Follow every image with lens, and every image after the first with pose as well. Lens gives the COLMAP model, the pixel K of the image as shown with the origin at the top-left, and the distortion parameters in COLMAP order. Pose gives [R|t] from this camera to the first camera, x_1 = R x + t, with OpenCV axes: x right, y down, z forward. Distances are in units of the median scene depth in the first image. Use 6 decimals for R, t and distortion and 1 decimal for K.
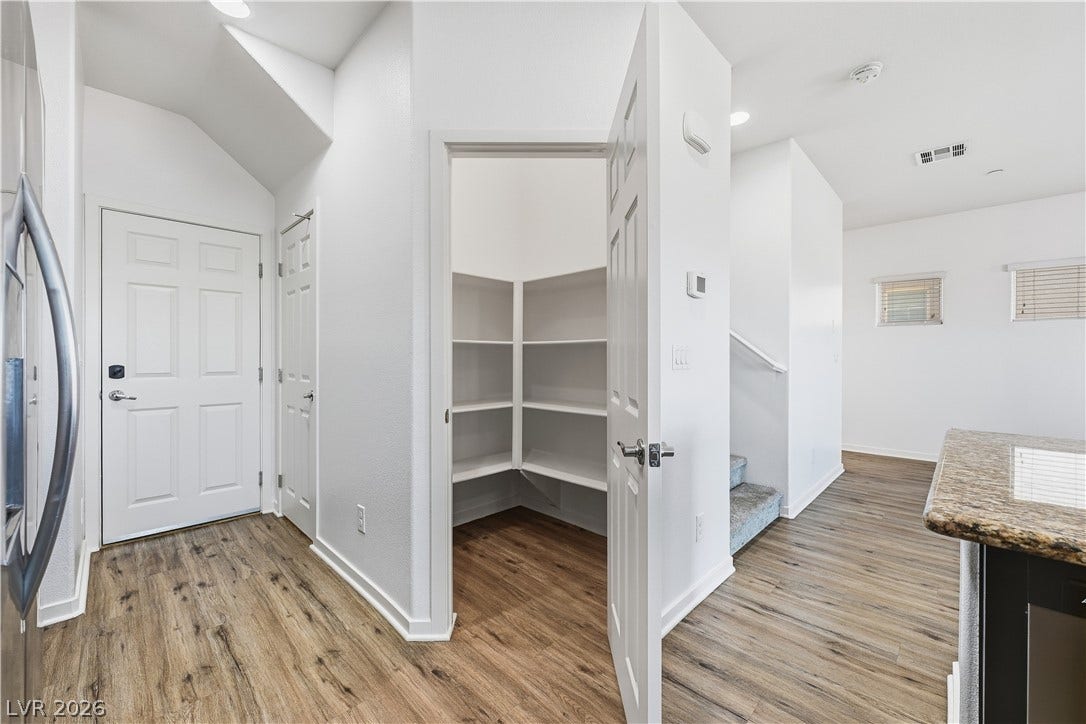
lens RADIAL K [[426.0, 0, 543.0], [0, 426.0, 362.0], [0, 0, 1]] dist [-0.002426, -0.000200]
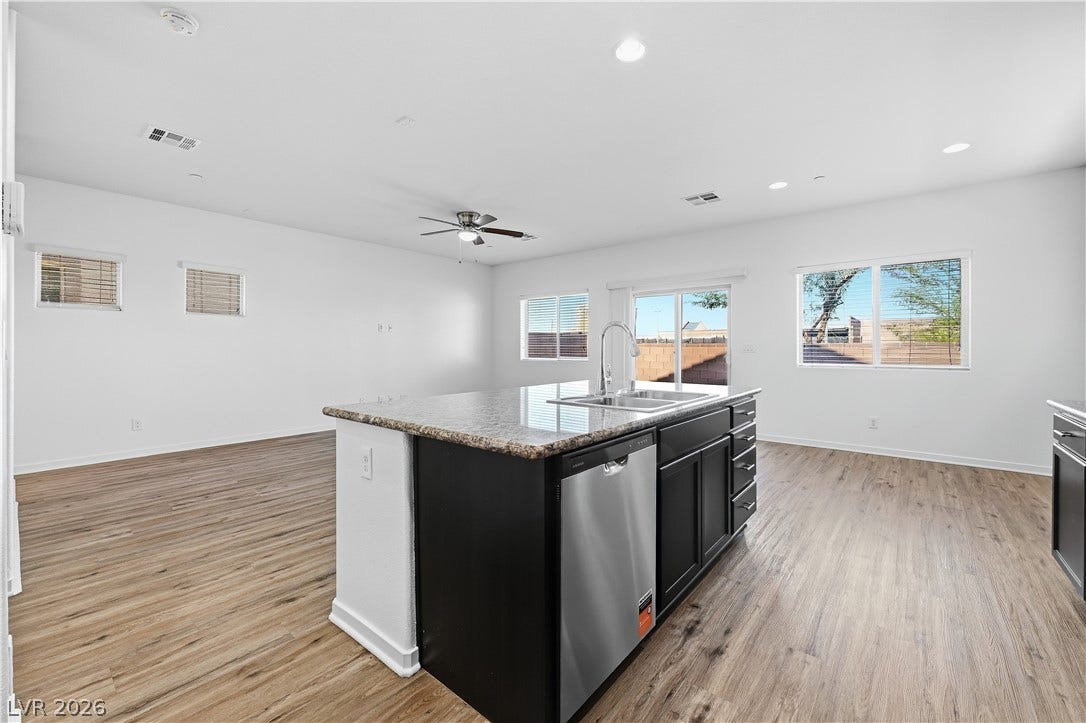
lens RADIAL K [[438.7, 0, 541.2], [0, 438.7, 350.3], [0, 0, 1]] dist [-0.001248, 0.000146]
pose [[-0.088285, -0.006729, 0.996073, -0.190326], [0.008844, 0.999932, 0.007539, -0.003760], [-0.996056, 0.009475, -0.088219, 0.315035]]
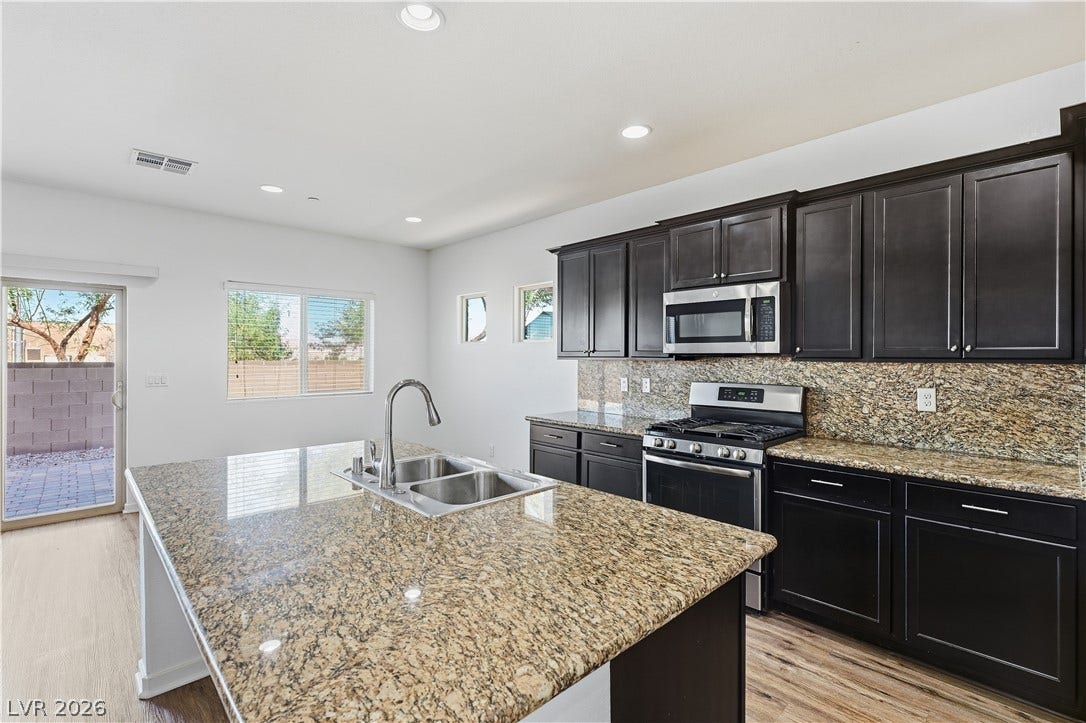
lens RADIAL K [[491.1, 0, 543.0], [0, 491.1, 361.5], [0, 0, 1]] dist [-0.001433, -0.000200]
pose [[-0.999538, -0.006752, 0.029642, 0.499330], [-0.006141, 0.999768, 0.020666, -0.102700], [-0.029775, 0.020474, -0.999347, 0.820372]]
